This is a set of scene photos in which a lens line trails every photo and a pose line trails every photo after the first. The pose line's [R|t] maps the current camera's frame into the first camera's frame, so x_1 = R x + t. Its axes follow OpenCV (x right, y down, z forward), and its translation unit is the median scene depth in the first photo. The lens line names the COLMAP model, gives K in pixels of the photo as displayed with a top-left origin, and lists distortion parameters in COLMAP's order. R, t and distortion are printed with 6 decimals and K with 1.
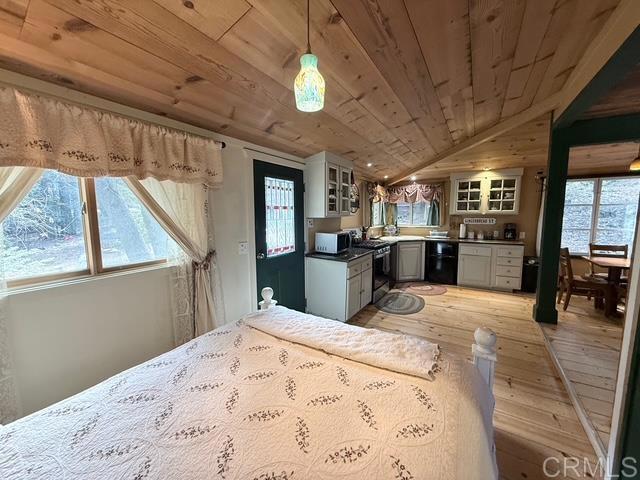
lens RADIAL K [[254.1, 0, 319.5], [0, 254.1, 243.2], [0, 0, 1]] dist [0.000373, 0.000012]
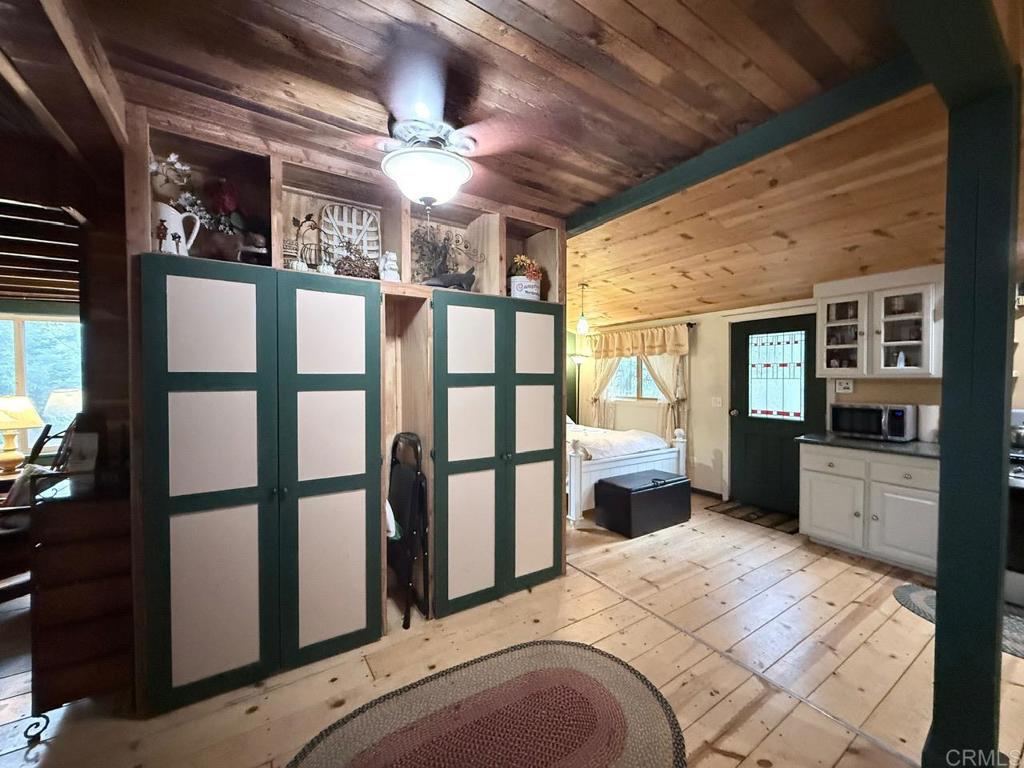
lens RADIAL K [[406.6, 0, 511.3], [0, 406.6, 381.4], [0, 0, 1]] dist [0.000373, 0.000012]
pose [[-0.414493, 0.028819, -0.909596, 1.471245], [-0.090033, 0.993297, 0.072499, -0.102656], [0.905588, 0.111944, -0.409119, 0.747606]]
